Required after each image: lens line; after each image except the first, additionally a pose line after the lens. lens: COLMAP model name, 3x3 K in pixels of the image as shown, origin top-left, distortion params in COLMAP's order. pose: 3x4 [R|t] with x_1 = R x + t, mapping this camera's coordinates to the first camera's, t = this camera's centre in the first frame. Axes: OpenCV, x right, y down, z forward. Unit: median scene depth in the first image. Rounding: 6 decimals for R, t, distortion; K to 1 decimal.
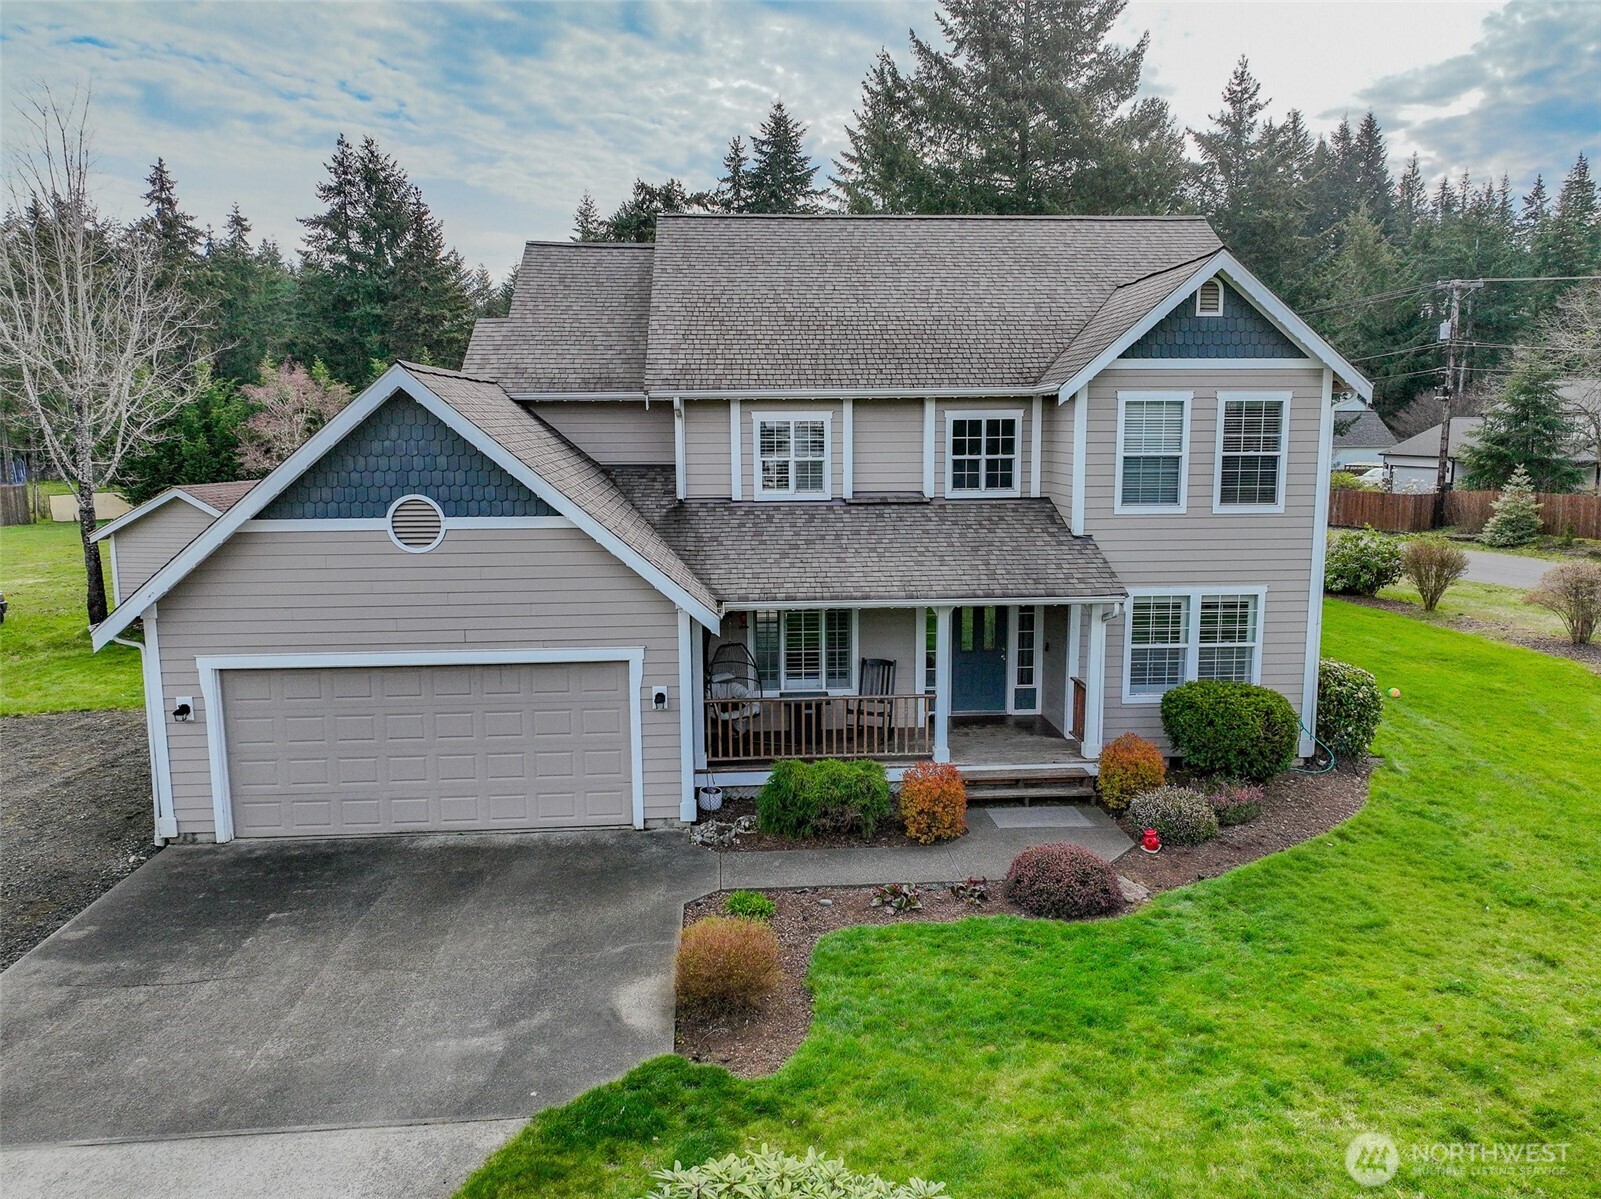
lens RADIAL K [[1160.1, 0, 808.4], [0, 1160.1, 603.5], [0, 0, 1]] dist [0.003814, 0.006903]
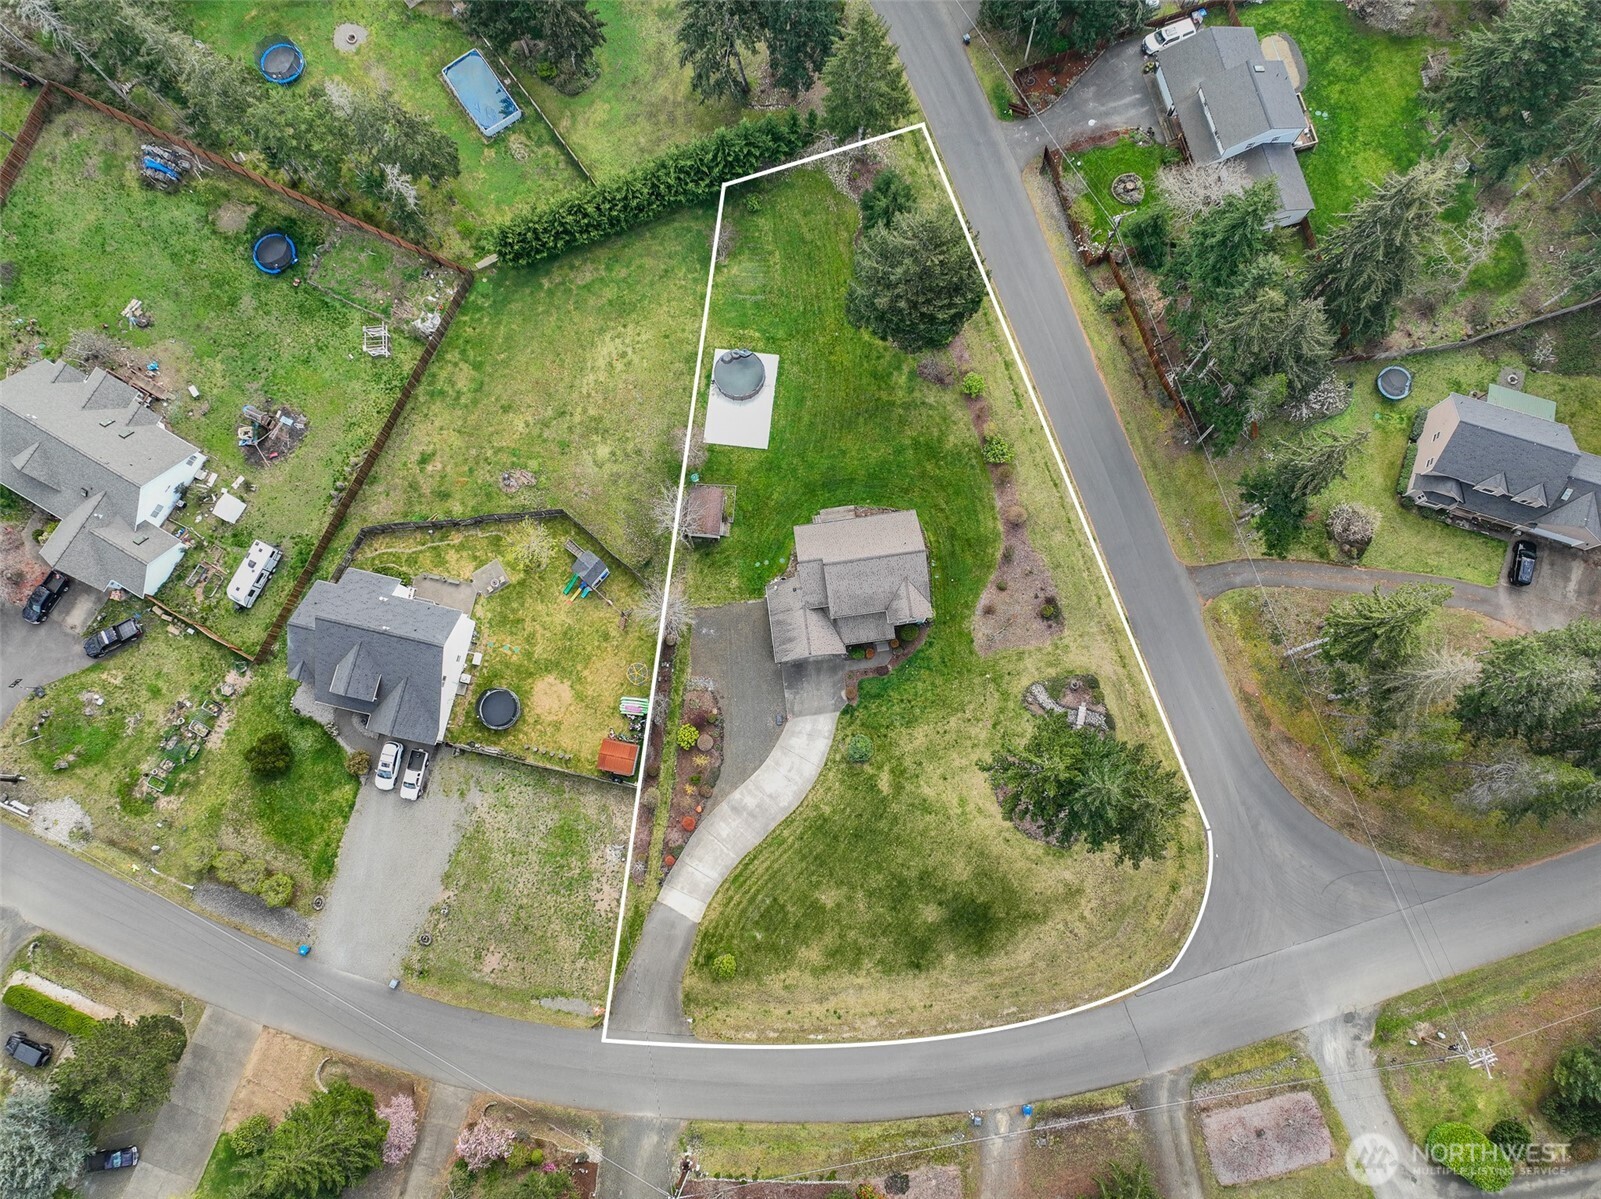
lens RADIAL K [[1160.1, 0, 804.6], [0, 1160.1, 599.7], [0, 0, 1]] dist [0.003814, 0.006903]
pose [[0.997798, -0.066247, -0.003112, -0.270428], [0.024361, 0.322471, 0.946266, -6.841185], [-0.061684, -0.944258, 0.323375, -1.148581]]
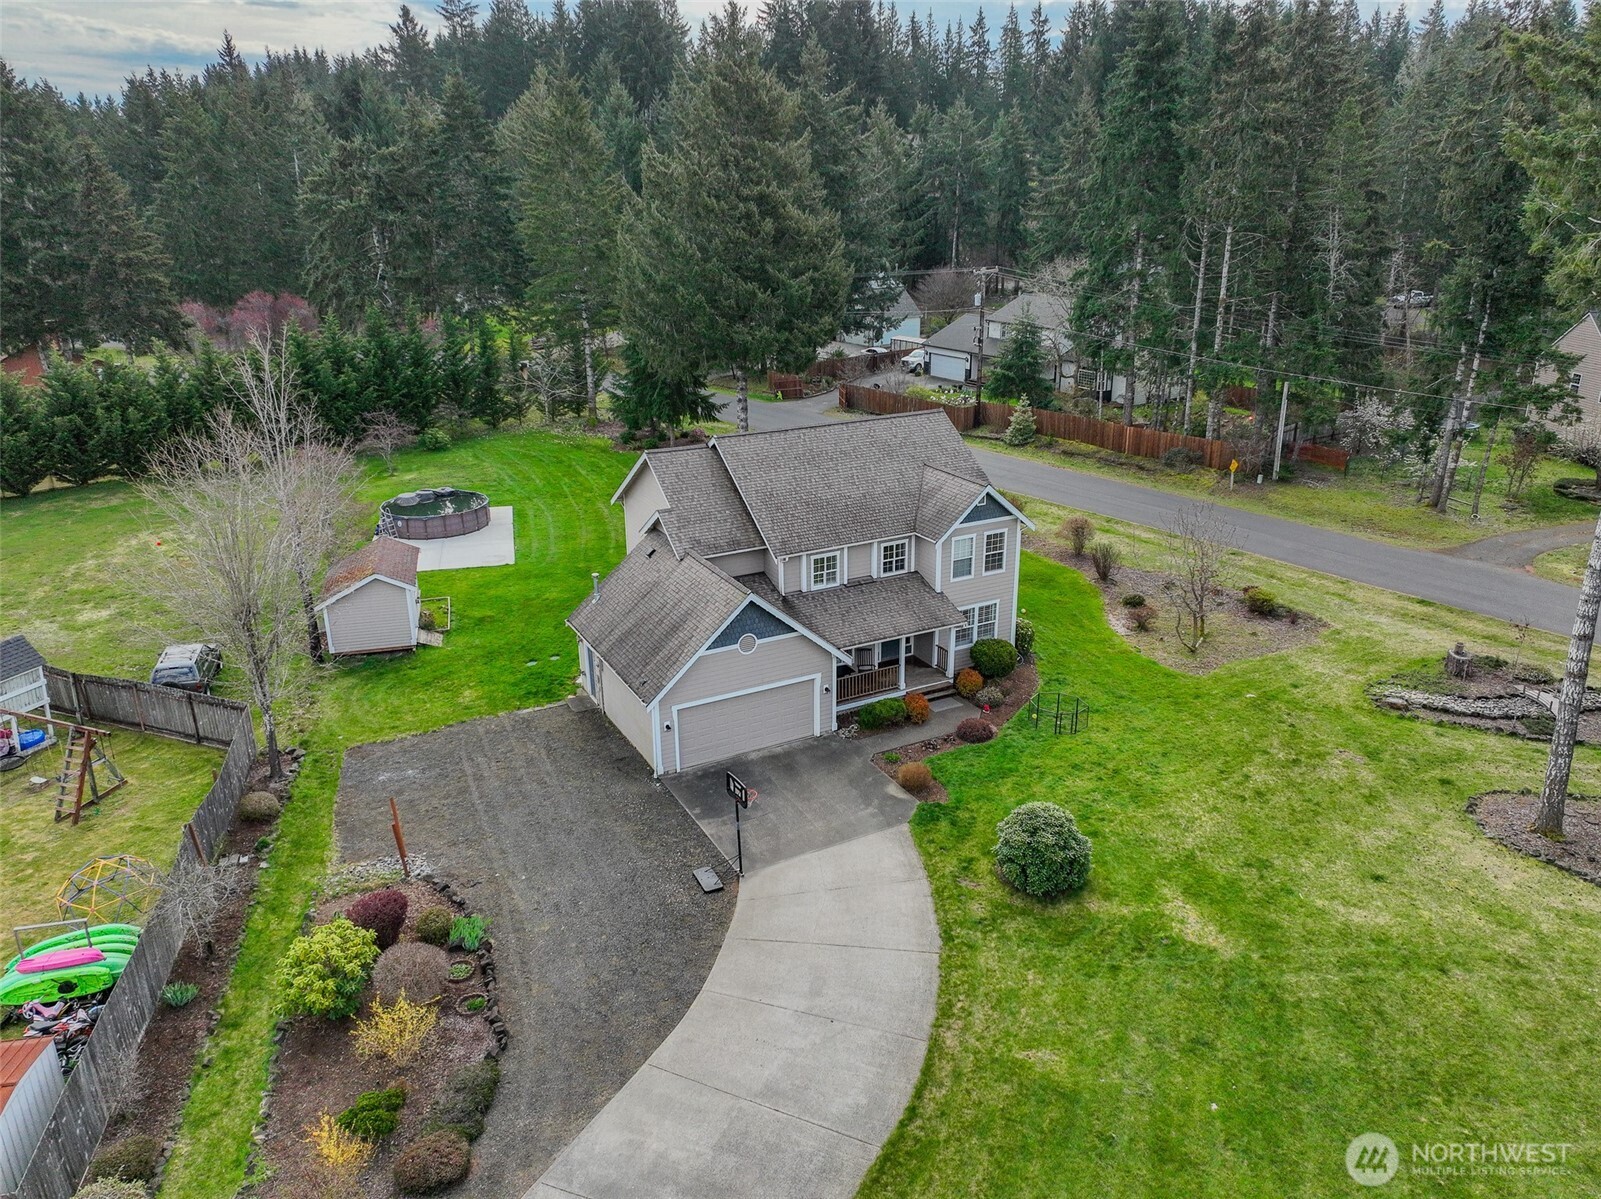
lens RADIAL K [[1160.1, 0, 808.8], [0, 1160.1, 602.5], [0, 0, 1]] dist [0.003814, 0.006903]
pose [[0.911450, -0.142879, 0.385803, -1.007646], [0.065110, 0.976035, 0.207646, -0.580153], [-0.406225, -0.164139, 0.898910, -1.175987]]
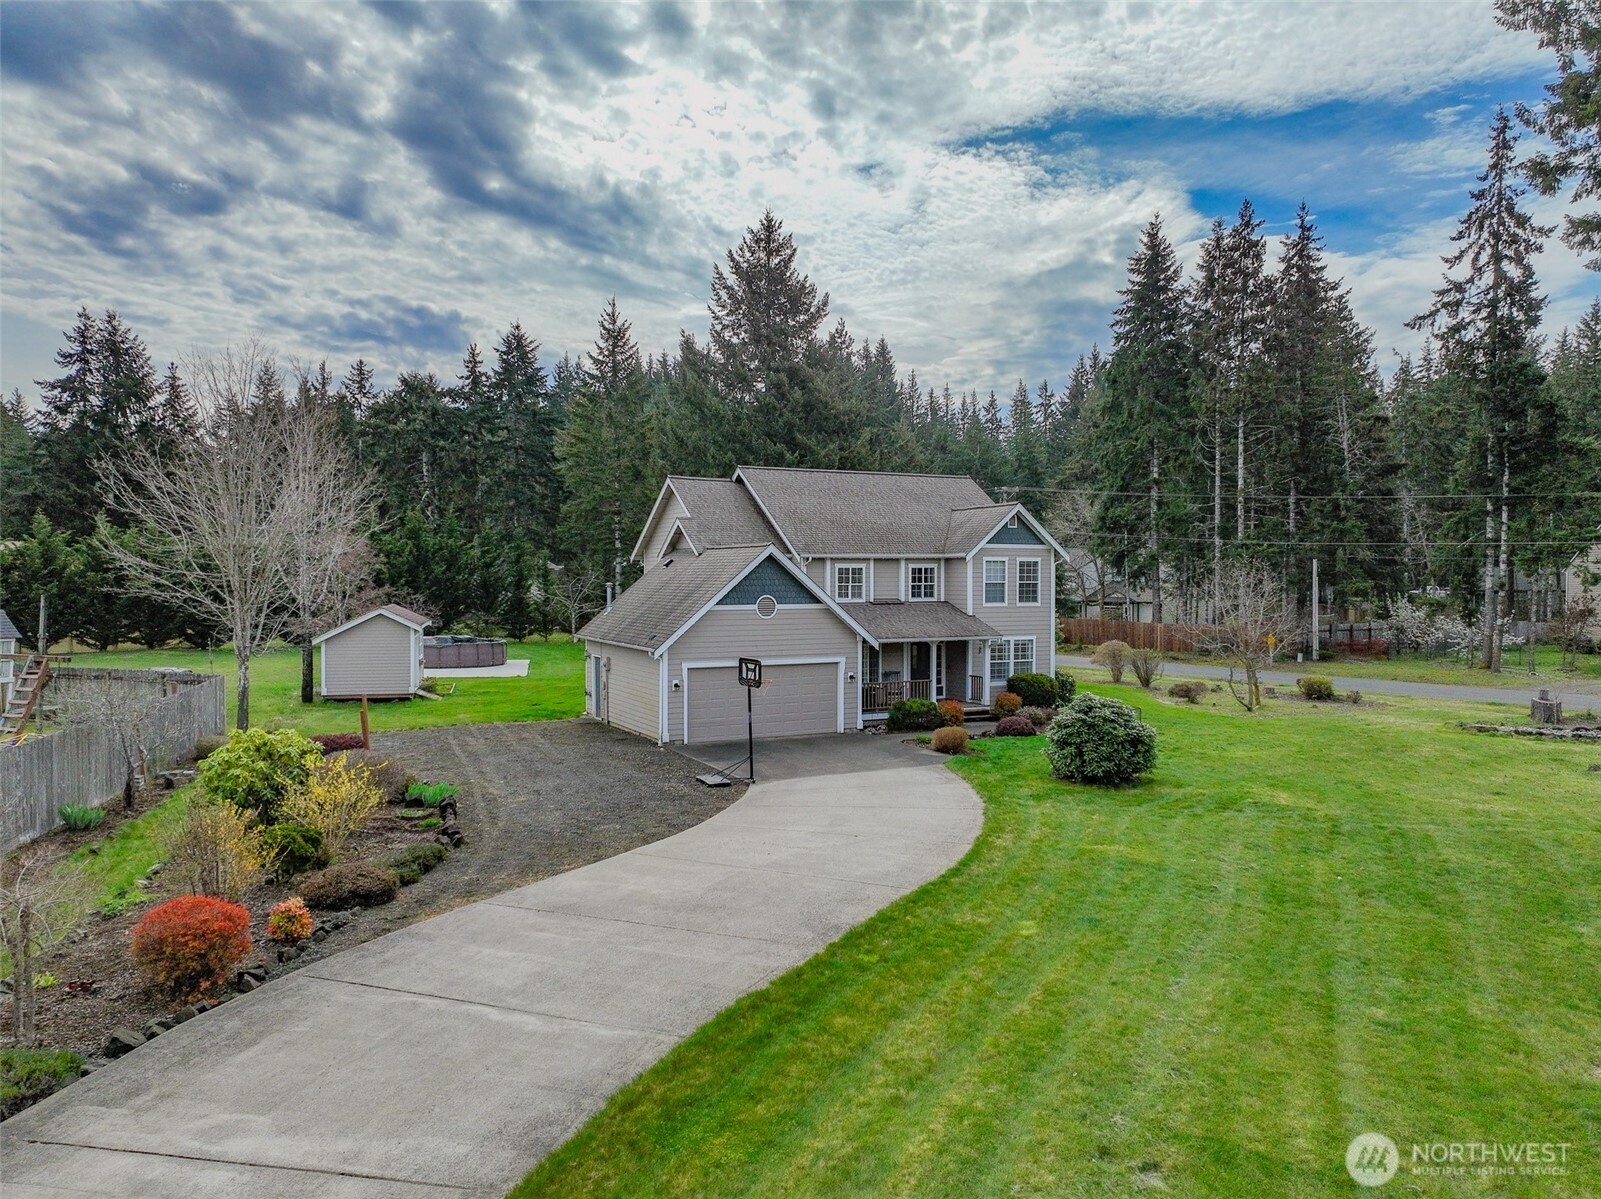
lens RADIAL K [[1160.1, 0, 808.2], [0, 1160.1, 601.2], [0, 0, 1]] dist [0.003814, 0.006903]
pose [[0.921159, -0.002644, 0.389178, -1.005430], [0.054879, 0.990868, -0.123163, 0.188685], [-0.385298, 0.134811, 0.912892, -1.064337]]
